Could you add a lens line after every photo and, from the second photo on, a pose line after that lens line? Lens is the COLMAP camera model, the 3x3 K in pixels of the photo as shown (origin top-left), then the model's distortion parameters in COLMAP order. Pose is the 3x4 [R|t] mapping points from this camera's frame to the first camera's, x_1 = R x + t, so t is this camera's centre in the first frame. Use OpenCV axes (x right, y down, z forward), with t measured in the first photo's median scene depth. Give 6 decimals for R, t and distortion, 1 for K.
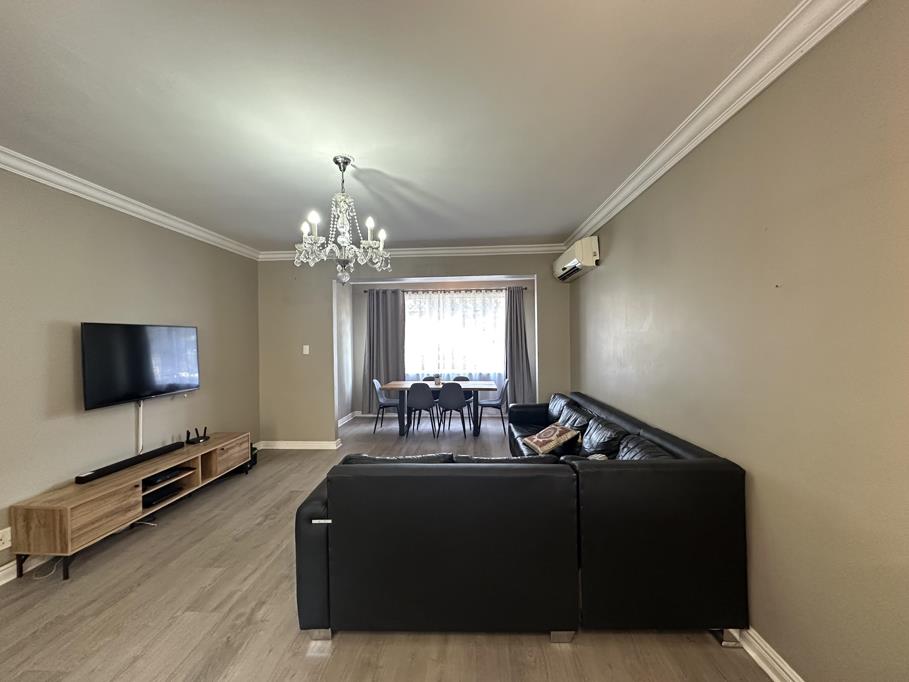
lens RADIAL K [[362.1, 0, 452.3], [0, 362.1, 342.2], [0, 0, 1]] dist [-0.006747, 0.001022]
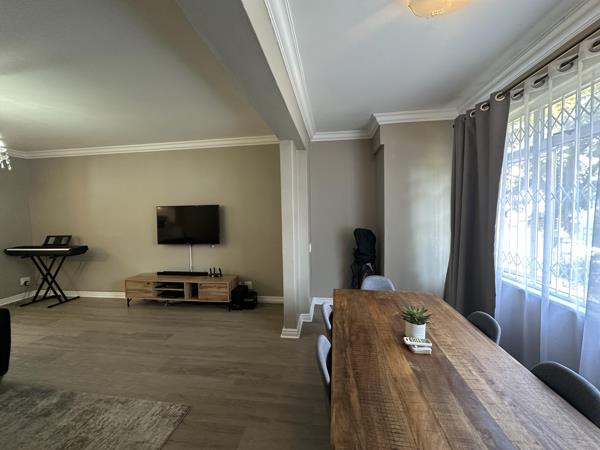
lens RADIAL K [[239.0, 0, 299.7], [0, 239.0, 222.8], [0, 0, 1]] dist [-0.006747, 0.001022]
pose [[-0.082311, 0.059789, -0.994812, 0.394706], [0.012564, 0.998182, 0.058952, -0.024894], [0.996528, -0.007647, -0.082912, 1.867556]]
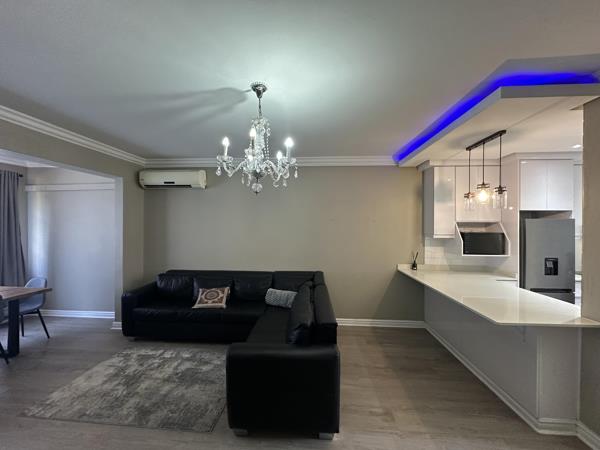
lens RADIAL K [[239.0, 0, 296.9], [0, 239.0, 222.2], [0, 0, 1]] dist [-0.006747, 0.001022]
pose [[0.026742, 0.016589, 0.999505, -0.856405], [0.002980, 0.999857, -0.016675, -0.049813], [-0.999638, 0.003424, 0.026689, 0.697774]]
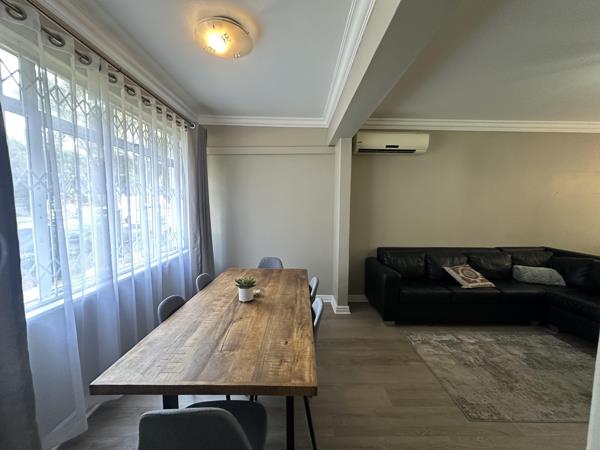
lens RADIAL K [[239.0, 0, 298.1], [0, 239.0, 222.3], [0, 0, 1]] dist [-0.006747, 0.001022]
pose [[-0.051873, -0.060185, 0.996839, -0.686915], [-0.001352, 0.998186, 0.060196, 0.000019], [-0.998653, 0.001775, -0.051860, 1.955100]]
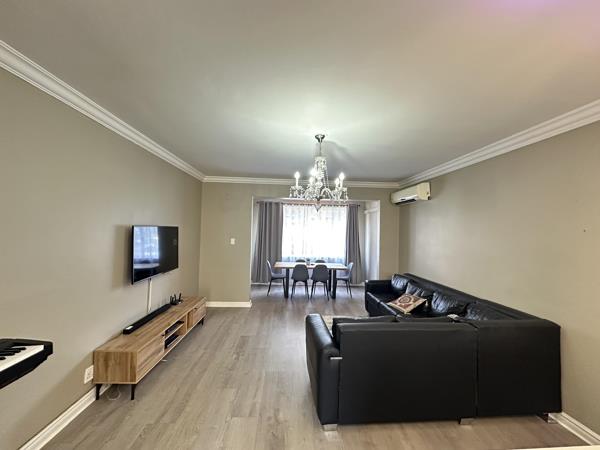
lens RADIAL K [[239.0, 0, 298.0], [0, 239.0, 225.7], [0, 0, 1]] dist [-0.006747, 0.001022]
pose [[0.993764, 0.039736, 0.104183, -0.409218], [-0.037191, 0.998963, -0.026259, -0.050082], [-0.105119, 0.022221, 0.994211, -0.057404]]
